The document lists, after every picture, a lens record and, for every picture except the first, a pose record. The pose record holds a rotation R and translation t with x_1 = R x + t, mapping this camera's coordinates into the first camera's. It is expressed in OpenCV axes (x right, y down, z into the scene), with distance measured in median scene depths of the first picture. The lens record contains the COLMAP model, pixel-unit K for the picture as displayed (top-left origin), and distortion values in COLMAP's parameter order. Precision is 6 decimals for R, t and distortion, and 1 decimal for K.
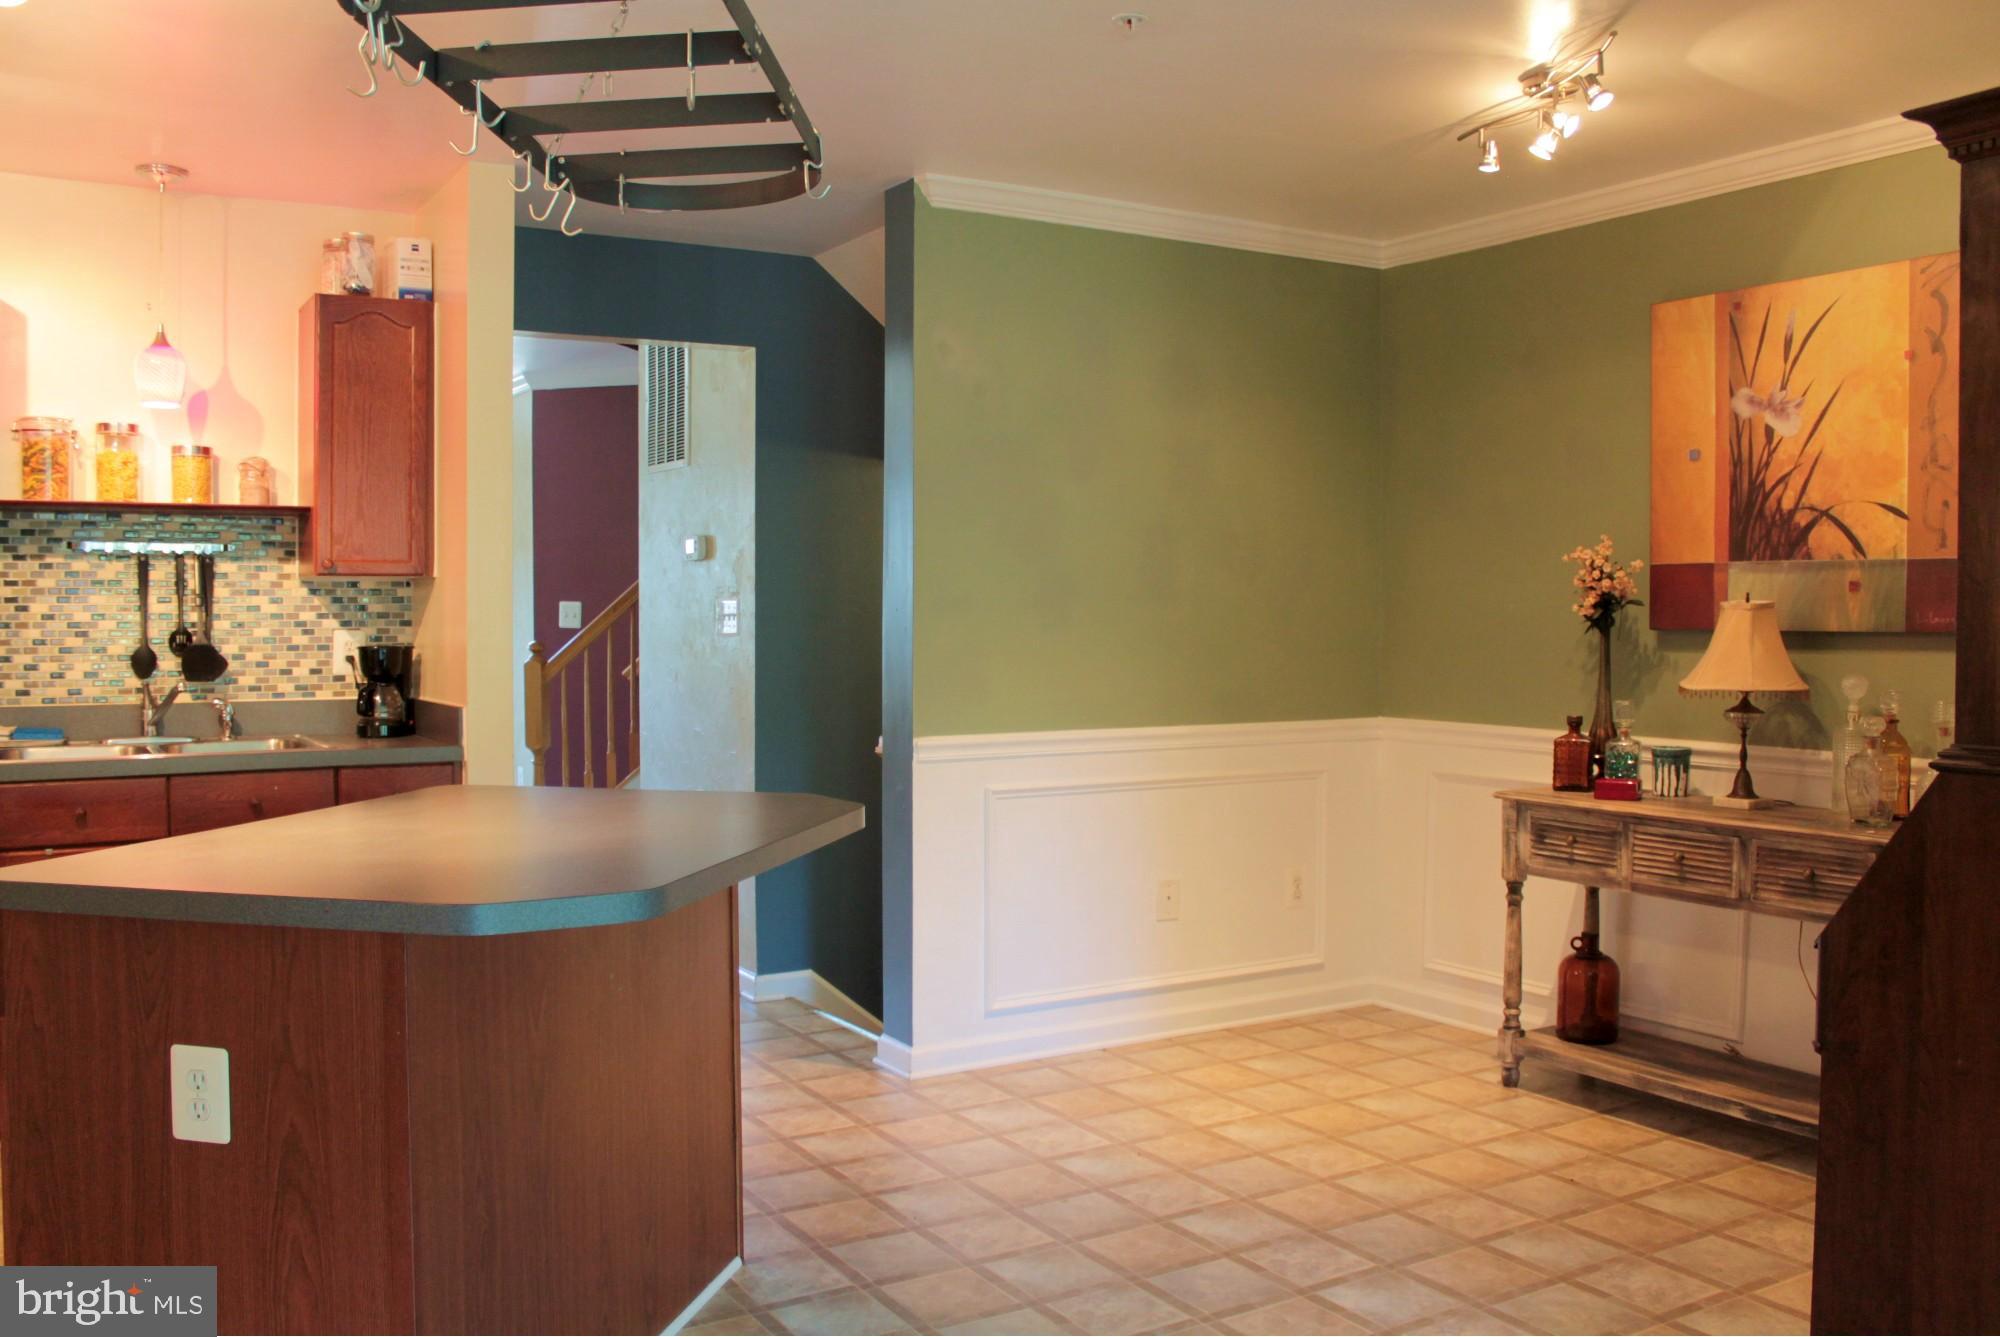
lens RADIAL K [[1714.9, 0, 982.8], [0, 1714.9, 659.3], [0, 0, 1]] dist [-0.076419, 0.024758]
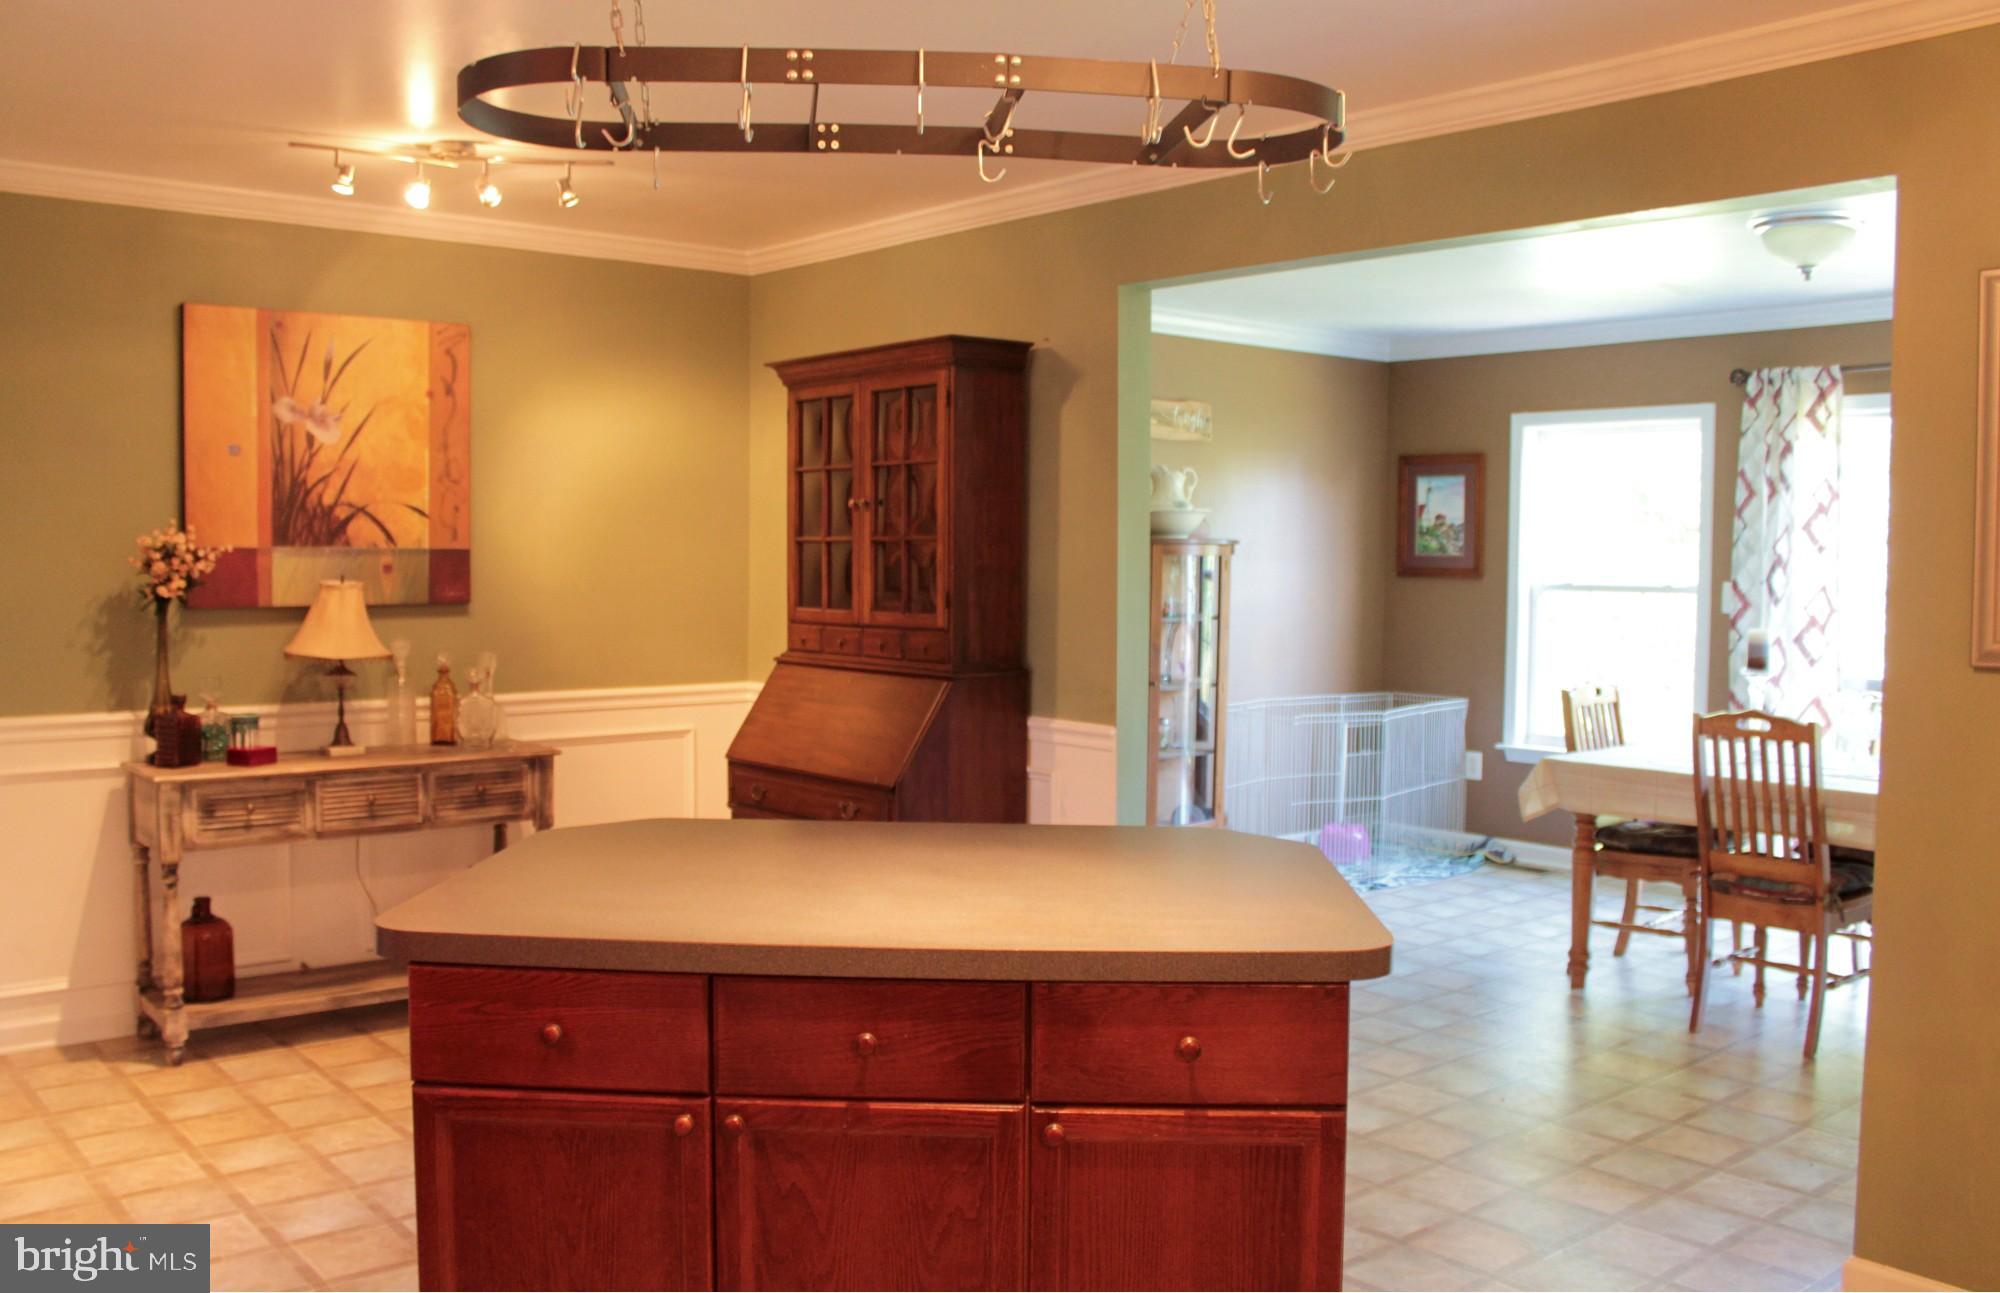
lens RADIAL K [[1707.8, 0, 1004.1], [0, 1707.8, 647.5], [0, 0, 1]] dist [-0.139702, 0.096263]
pose [[-0.148384, -0.058225, 0.987214, -0.782471], [0.021900, 0.997827, 0.062143, -0.051007], [-0.988687, 0.030841, -0.146787, 0.706198]]
